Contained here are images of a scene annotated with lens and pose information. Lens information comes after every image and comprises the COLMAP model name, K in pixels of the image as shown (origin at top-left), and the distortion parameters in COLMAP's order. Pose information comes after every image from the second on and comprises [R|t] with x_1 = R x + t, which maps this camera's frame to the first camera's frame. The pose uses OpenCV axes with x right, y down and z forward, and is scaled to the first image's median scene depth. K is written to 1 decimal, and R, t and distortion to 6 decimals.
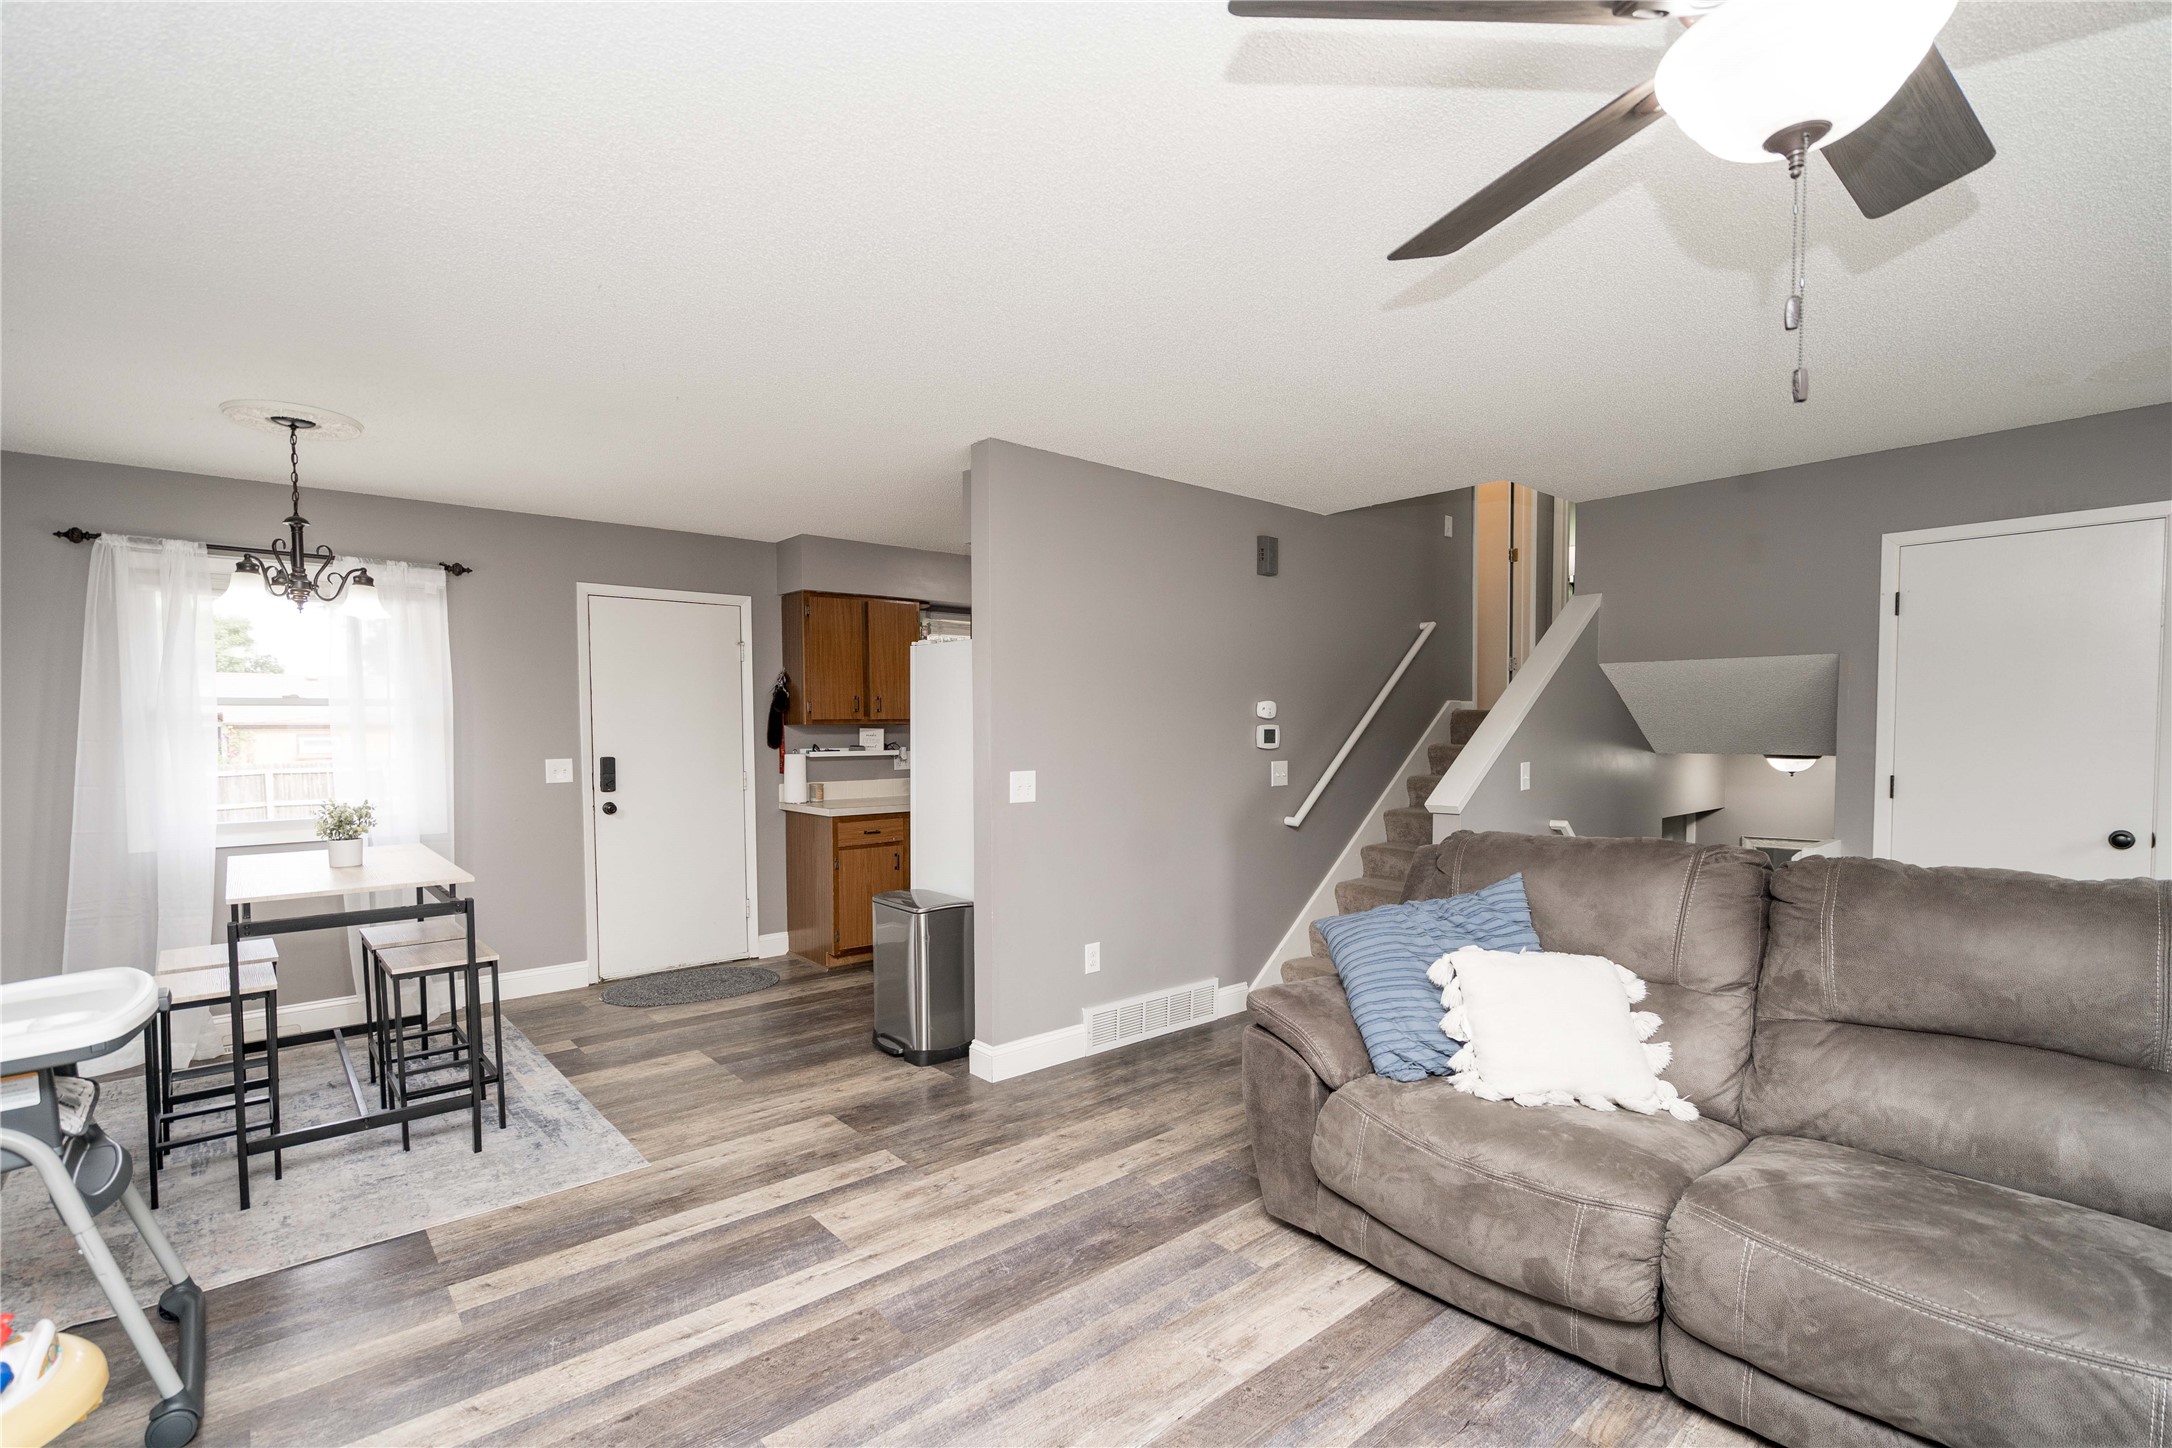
lens RADIAL K [[1004.7, 0, 1092.7], [0, 1004.7, 739.4], [0, 0, 1]] dist [-0.046384, 0.016240]
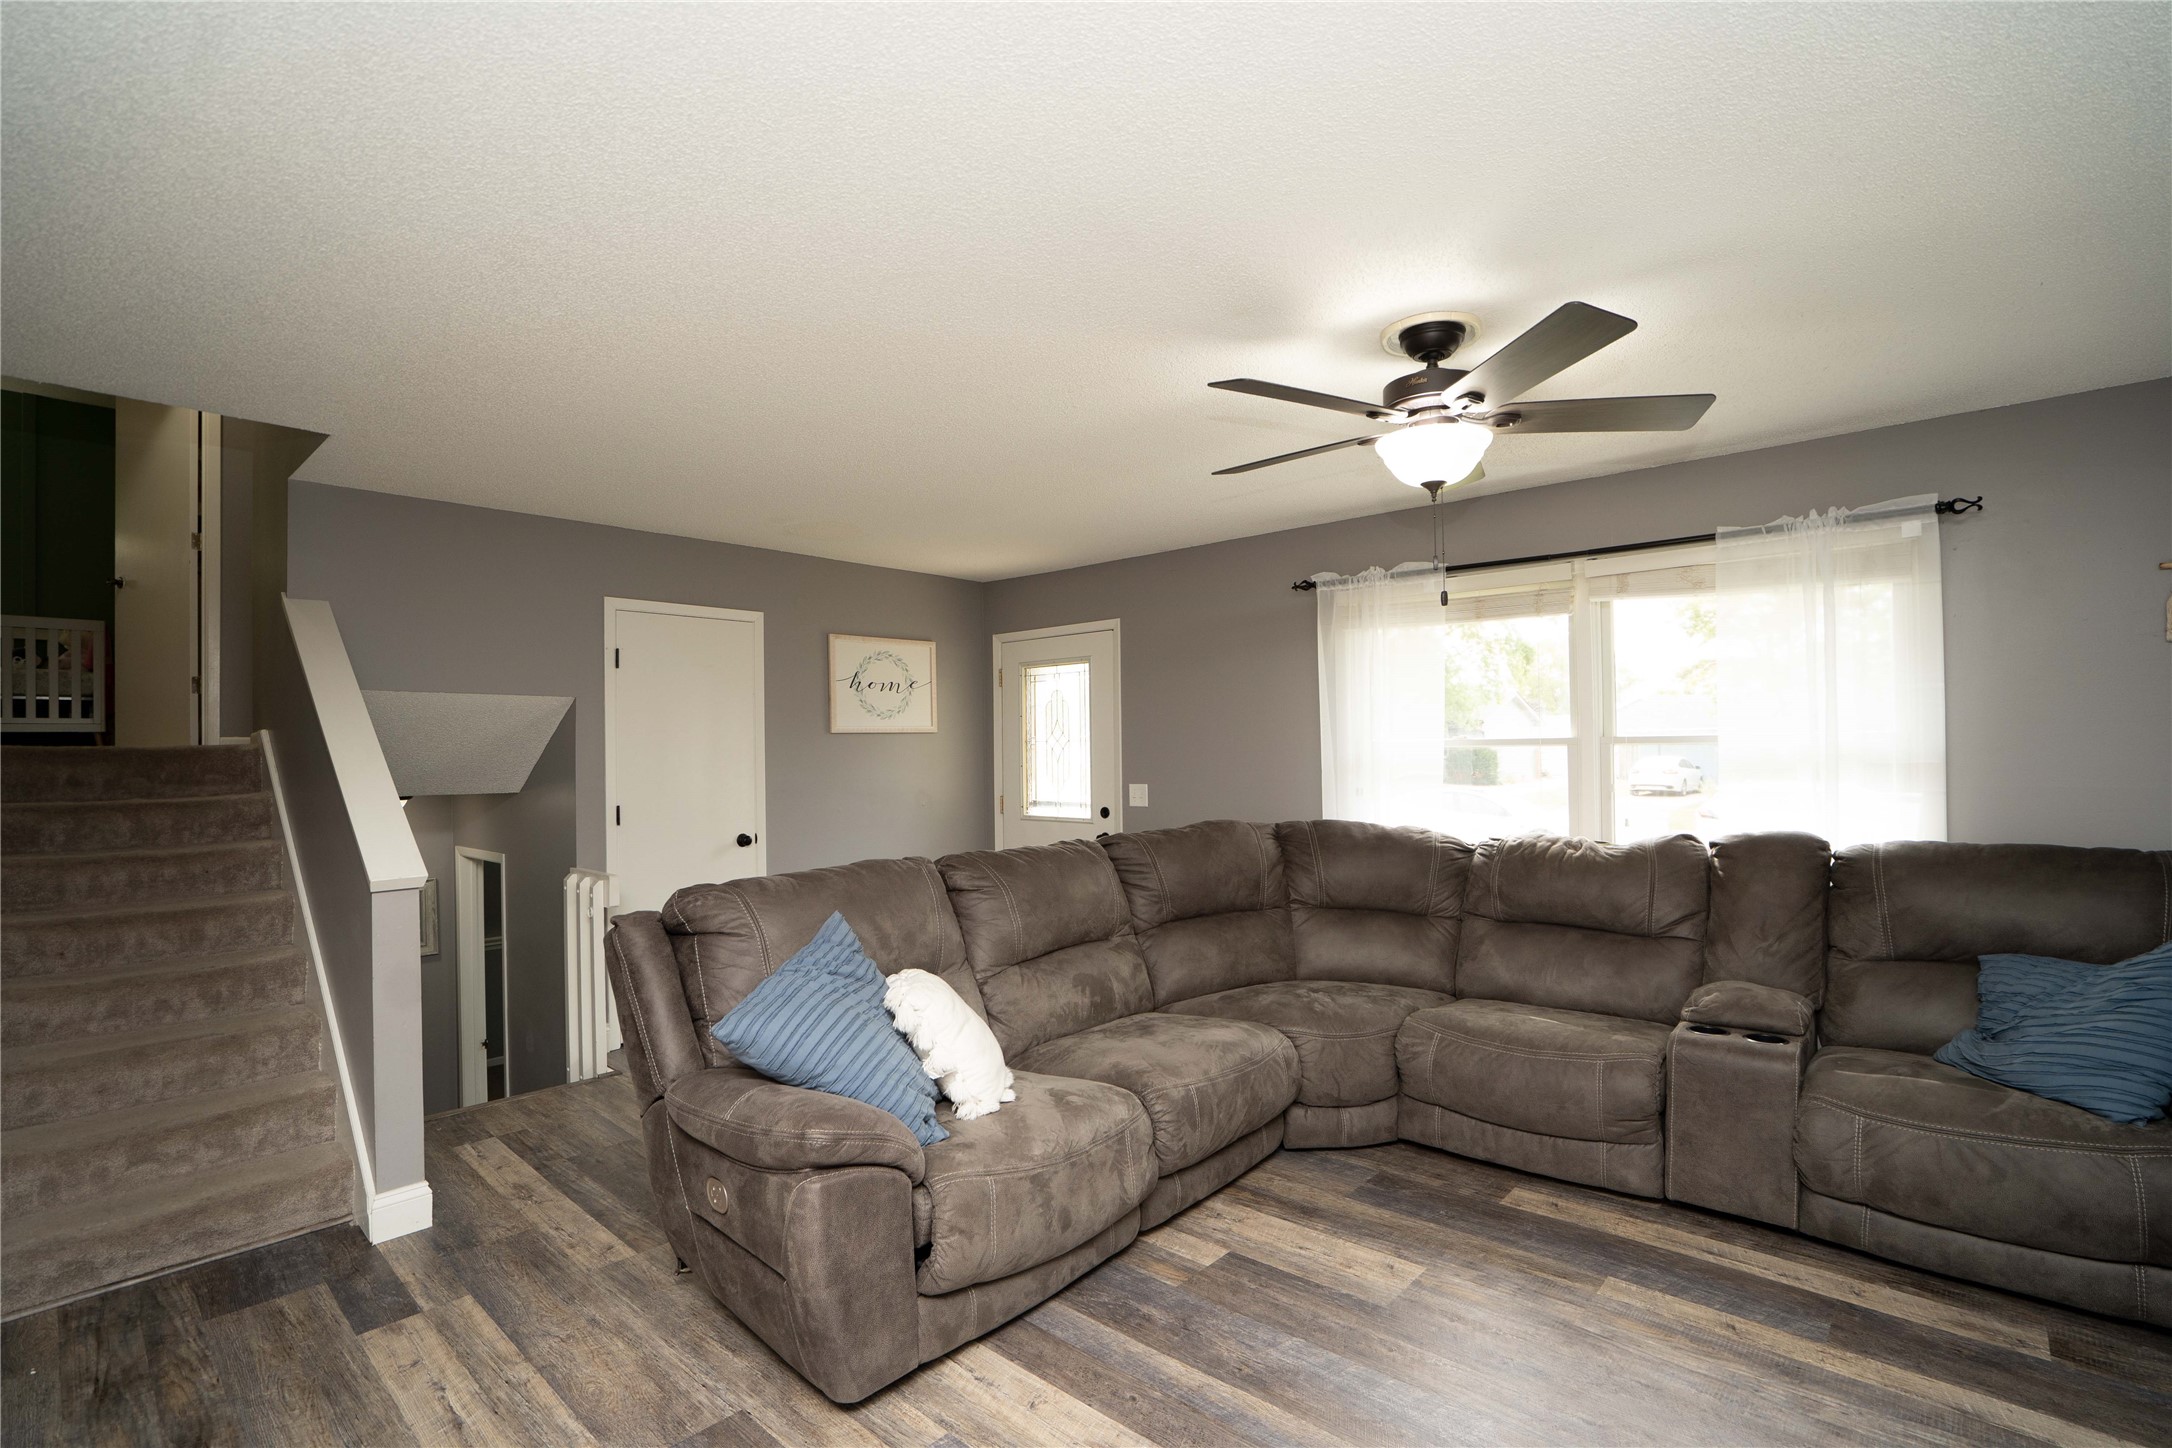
lens RADIAL K [[980.1, 0, 1088.0], [0, 980.1, 726.4], [0, 0, 1]] dist [-0.053770, 0.016542]
pose [[-0.117052, 0.030341, 0.992662, -0.594832], [0.034094, 0.999067, -0.026517, -0.012466], [-0.992540, 0.030740, -0.117977, 0.919267]]
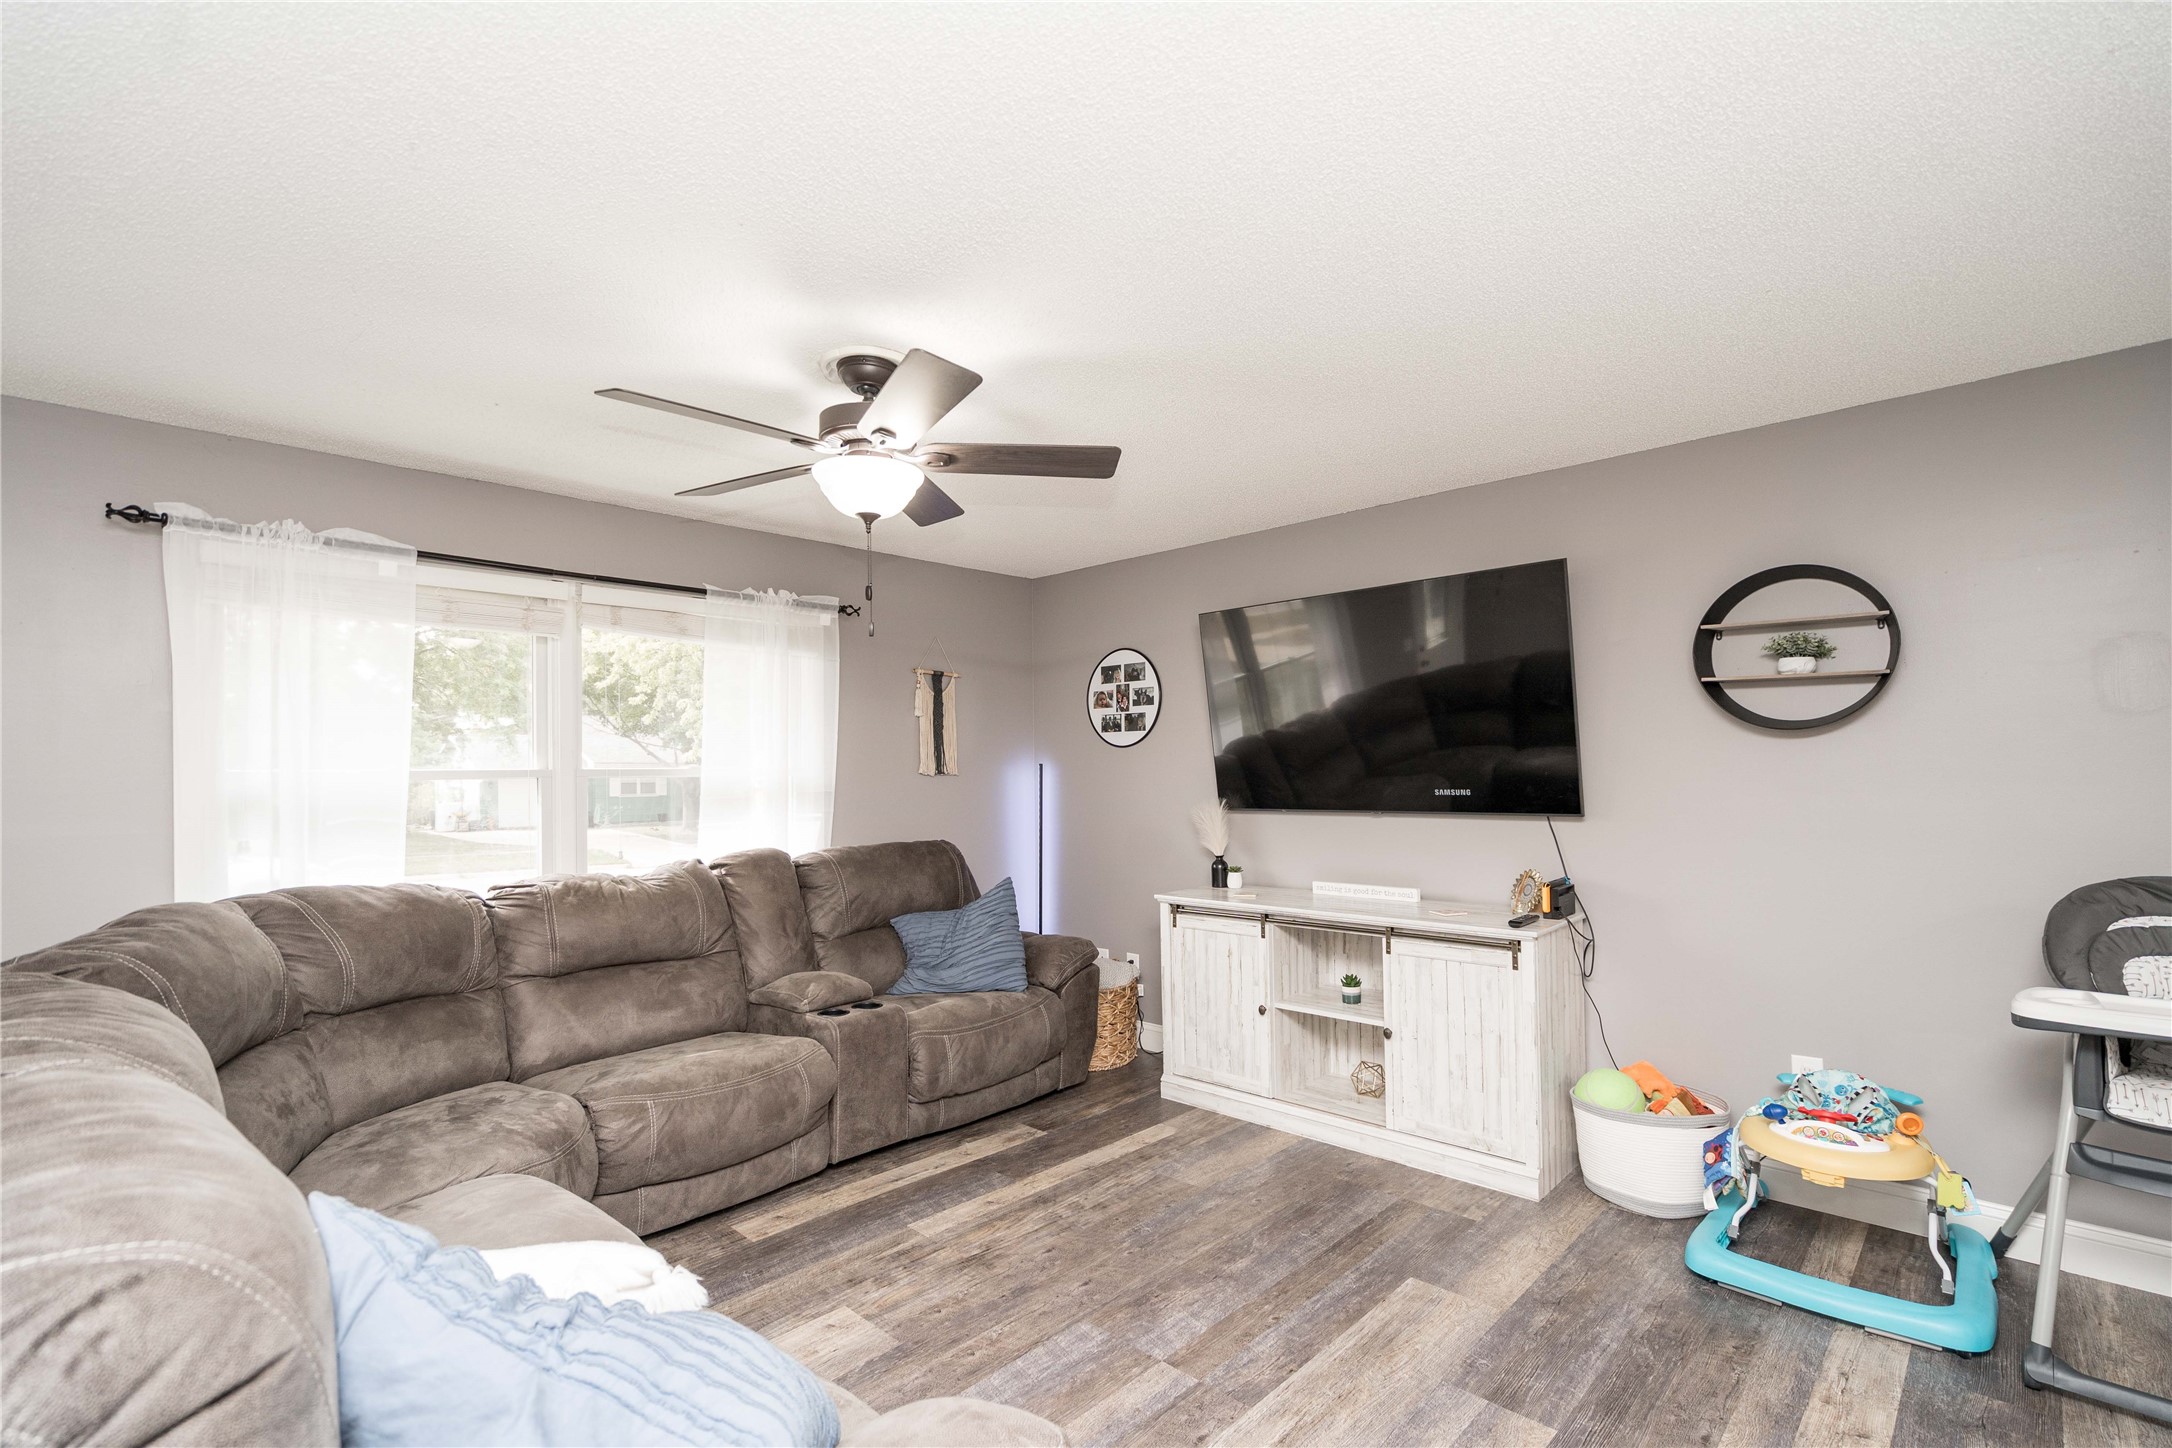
lens RADIAL K [[998.6, 0, 1072.4], [0, 998.6, 758.7], [0, 0, 1]] dist [-0.010386, 0.001644]
pose [[-0.996737, 0.015434, -0.079224, 0.193344], [0.014702, 0.999844, 0.009818, -0.030025], [0.079363, 0.008622, -0.996808, 1.489190]]
